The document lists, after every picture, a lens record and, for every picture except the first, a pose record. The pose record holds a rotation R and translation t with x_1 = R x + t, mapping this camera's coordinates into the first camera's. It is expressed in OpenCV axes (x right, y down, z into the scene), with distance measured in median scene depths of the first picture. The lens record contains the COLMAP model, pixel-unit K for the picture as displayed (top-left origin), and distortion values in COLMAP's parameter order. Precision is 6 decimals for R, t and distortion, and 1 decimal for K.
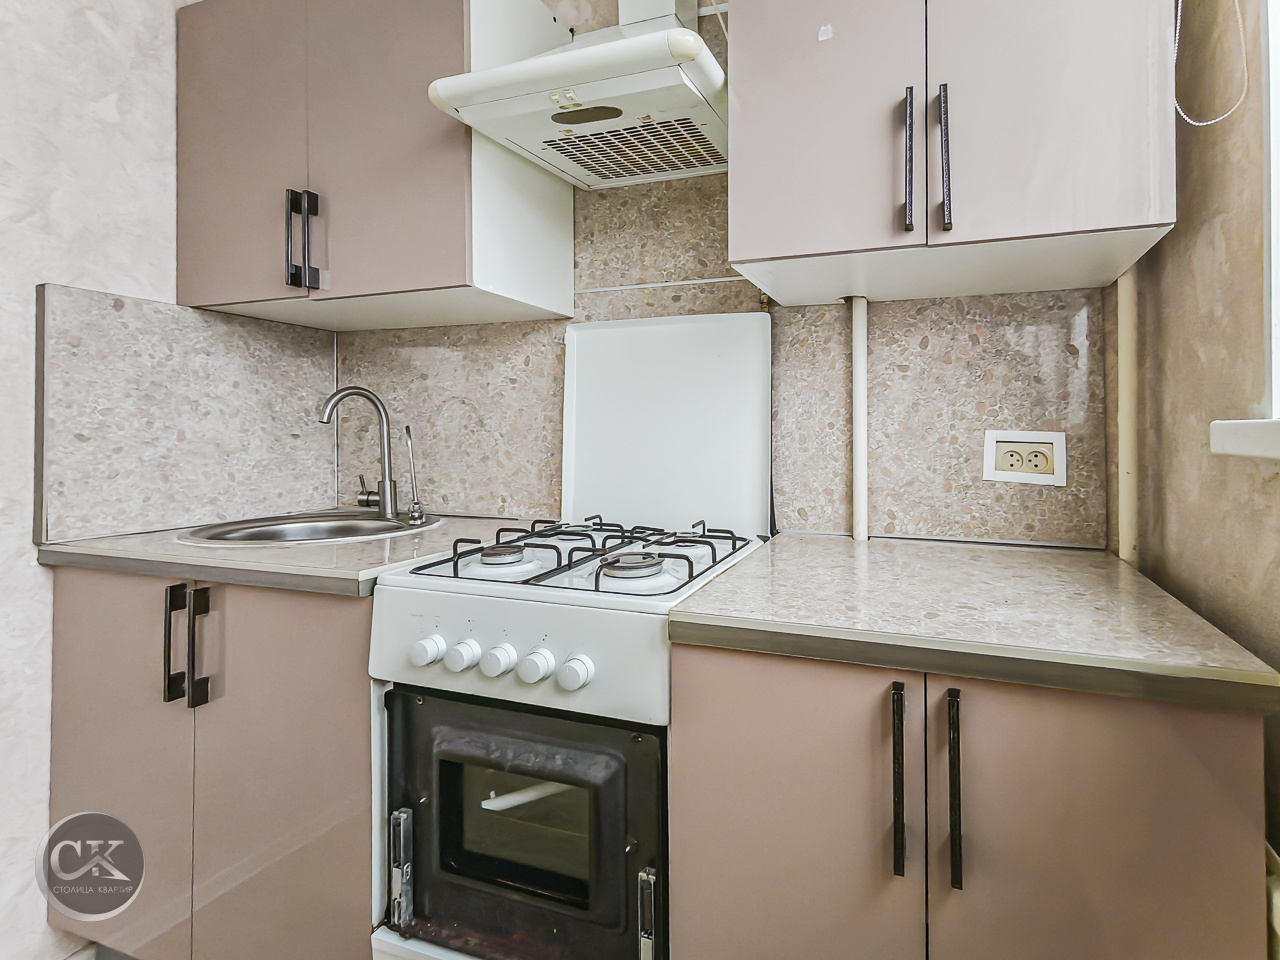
lens RADIAL K [[624.3, 0, 693.1], [0, 624.3, 423.3], [0, 0, 1]] dist [0.012190, -0.002388]
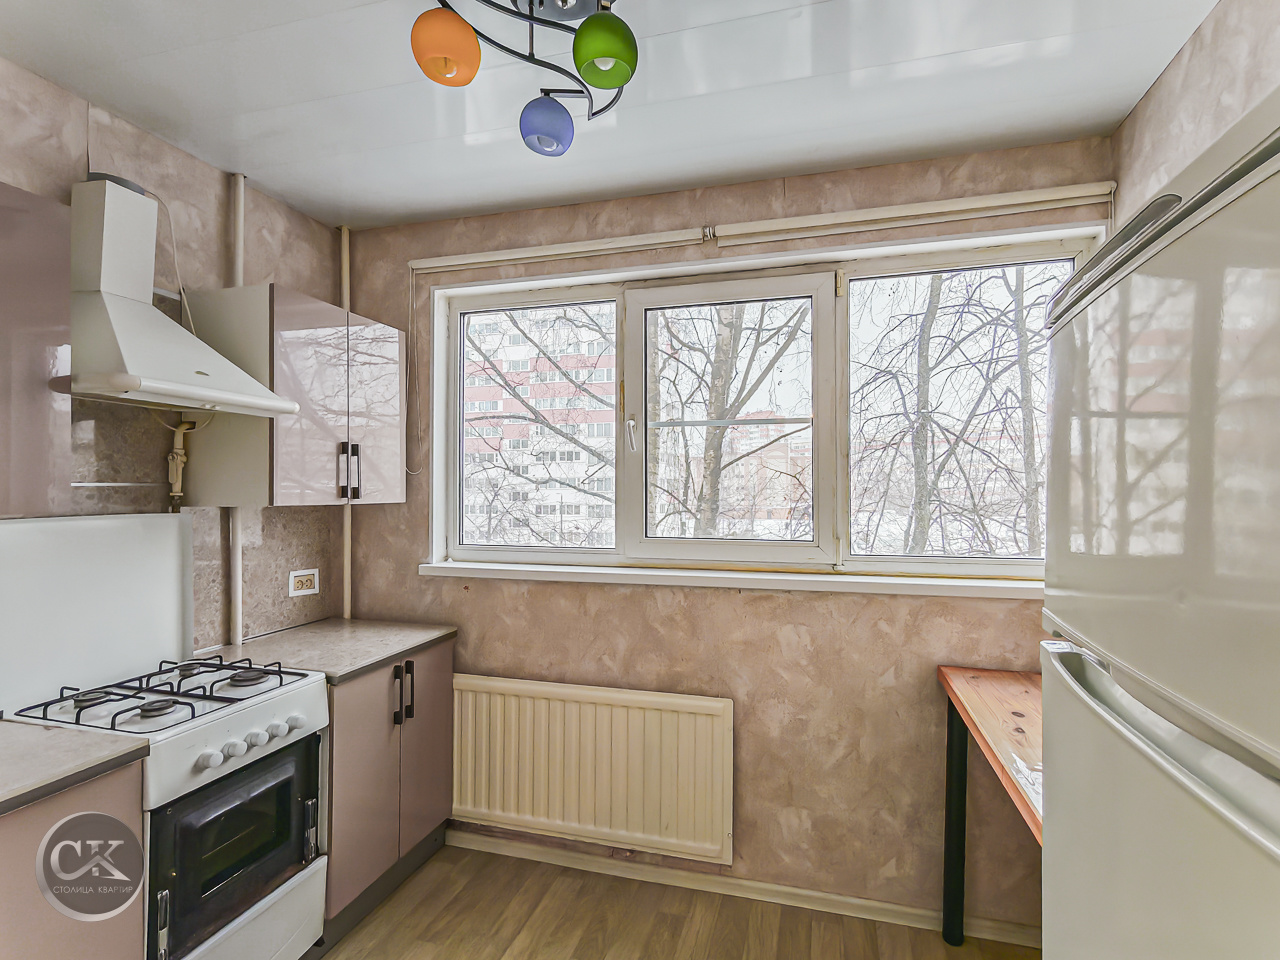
lens RADIAL K [[589.5, 0, 673.8], [0, 589.5, 481.6], [0, 0, 1]] dist [0.006847, -0.001205]
pose [[-0.087521, 0.012402, 0.996085, -1.532478], [-0.006690, 0.999893, -0.013038, -0.262371], [-0.996140, -0.007805, -0.087429, -0.055598]]
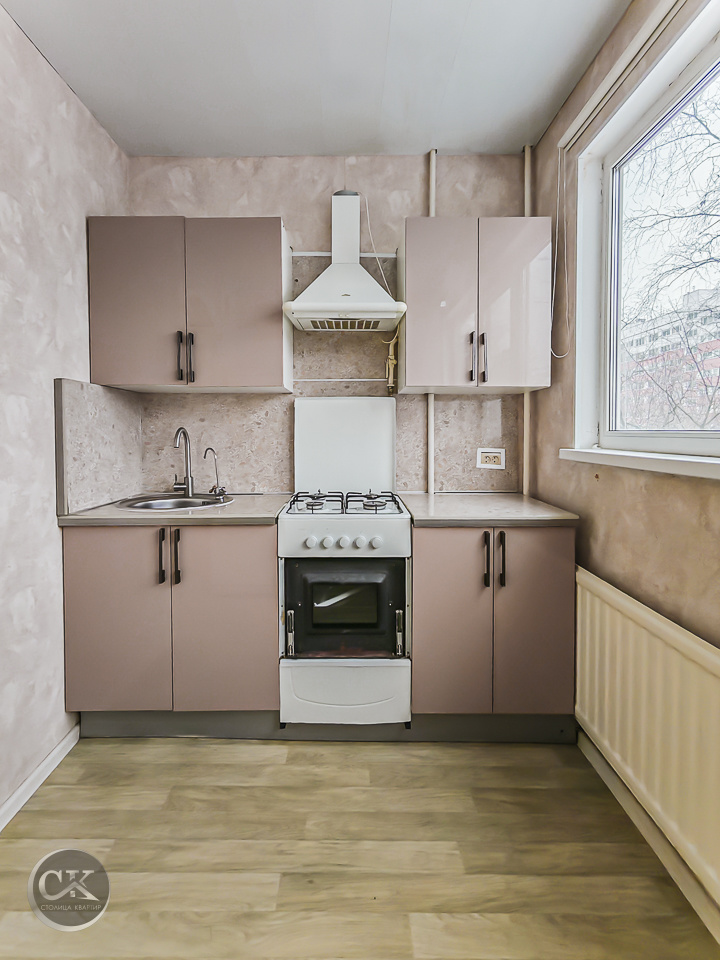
lens RADIAL K [[468.3, 0, 340.8], [0, 468.3, 436.7], [0, 0, 1]] dist [0.012190, -0.002388]
pose [[0.942613, -0.006960, 0.333815, -0.688339], [-0.000774, 0.999734, 0.023029, -0.078274], [-0.333887, -0.021966, 0.942357, -0.600484]]
